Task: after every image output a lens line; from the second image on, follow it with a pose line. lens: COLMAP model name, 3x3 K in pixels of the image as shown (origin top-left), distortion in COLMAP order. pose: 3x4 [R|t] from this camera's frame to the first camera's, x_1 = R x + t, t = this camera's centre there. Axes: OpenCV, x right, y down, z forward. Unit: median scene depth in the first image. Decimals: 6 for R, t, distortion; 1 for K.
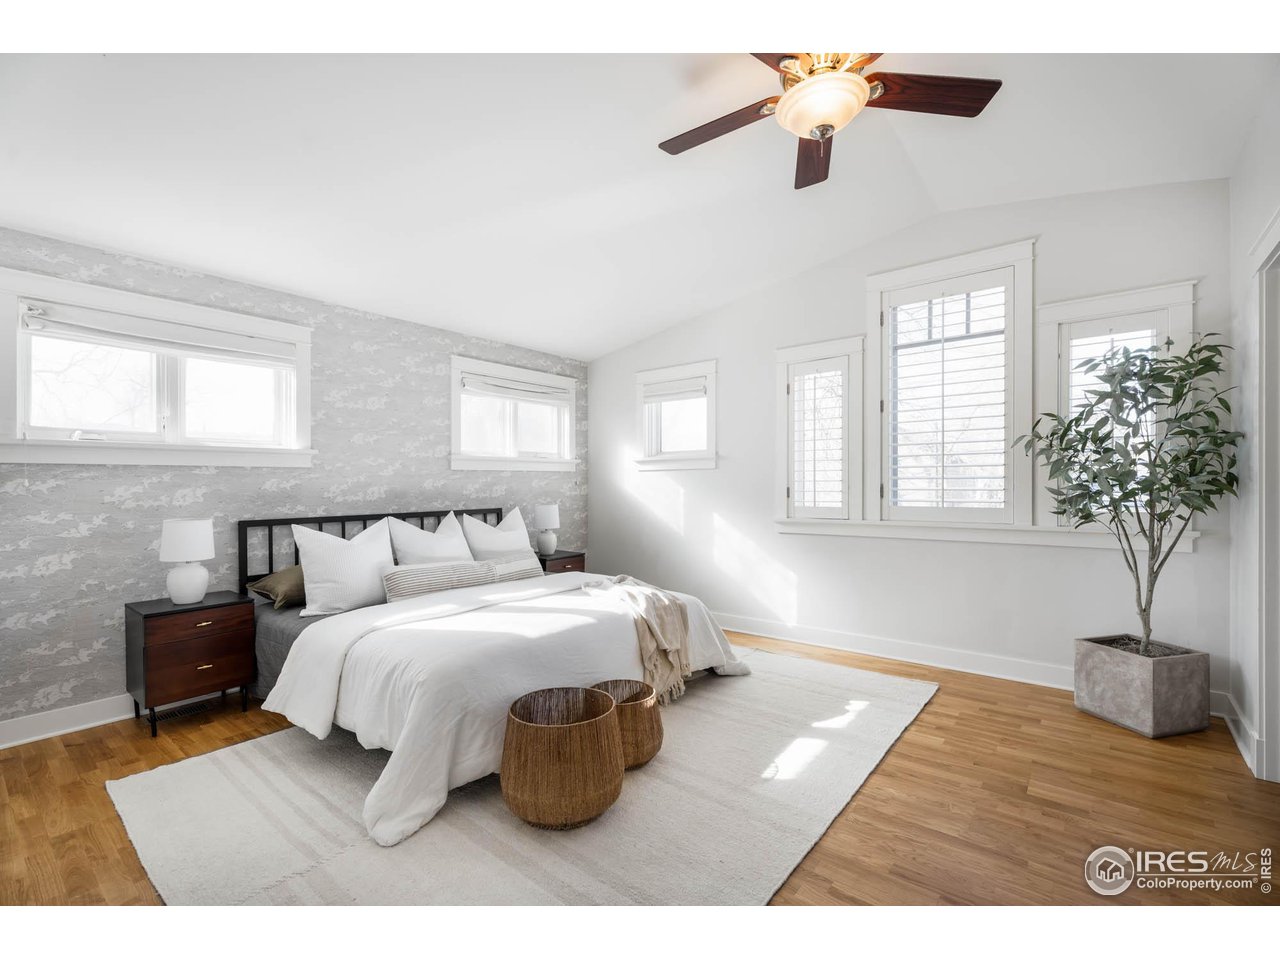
lens RADIAL K [[590.5, 0, 640.0], [0, 590.5, 480.0], [0, 0, 1]] dist [0.001672, 0.000382]
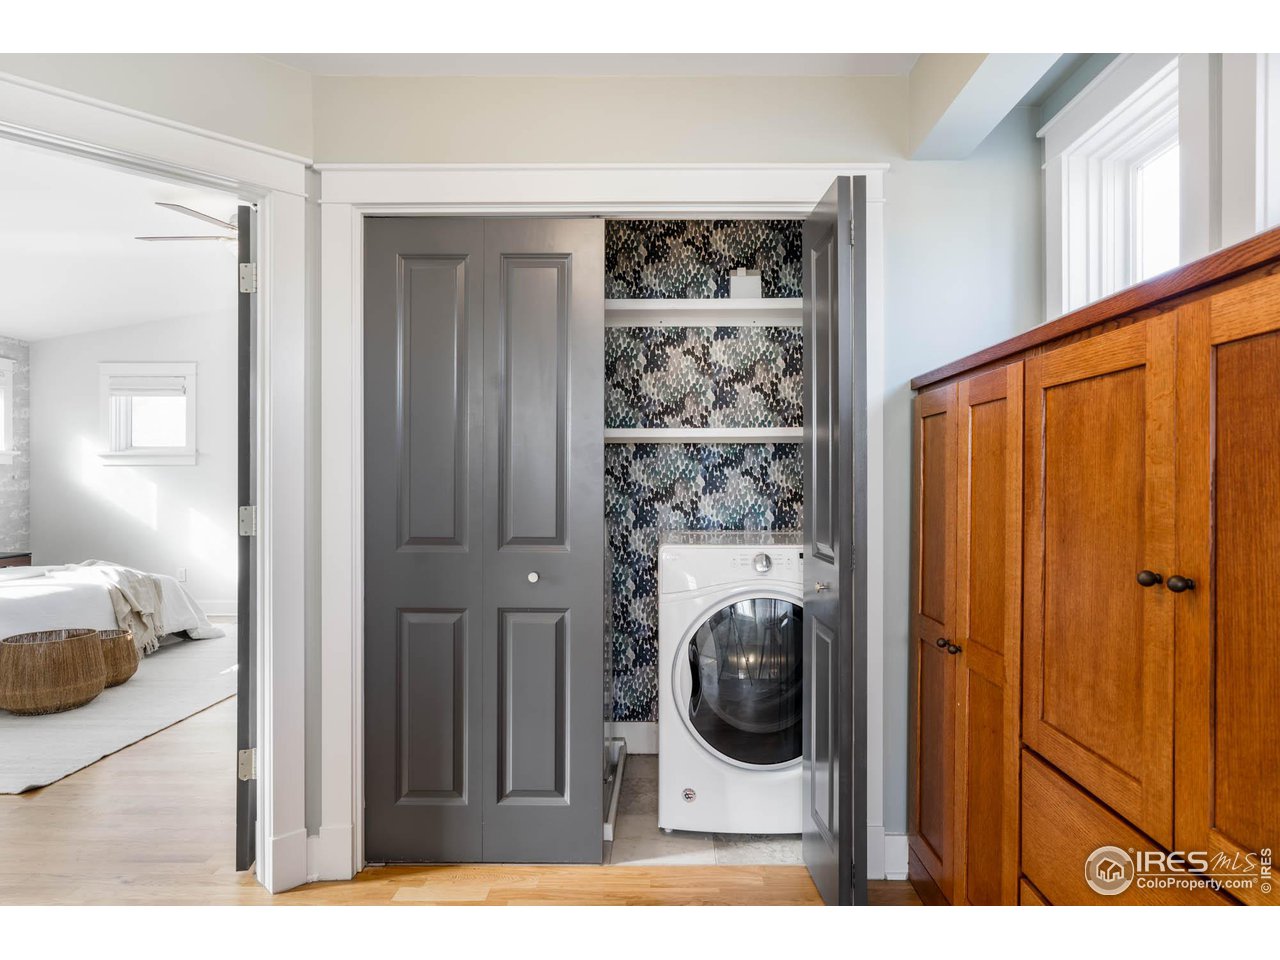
lens RADIAL K [[751.6, 0, 671.4], [0, 751.6, 486.3], [0, 0, 1]] dist [-0.000731, -0.002343]
pose [[0.784143, 0.003214, 0.620572, -0.041724], [-0.009259, 0.999936, 0.006520, 0.002674], [-0.620511, -0.010859, 0.784122, -0.639029]]
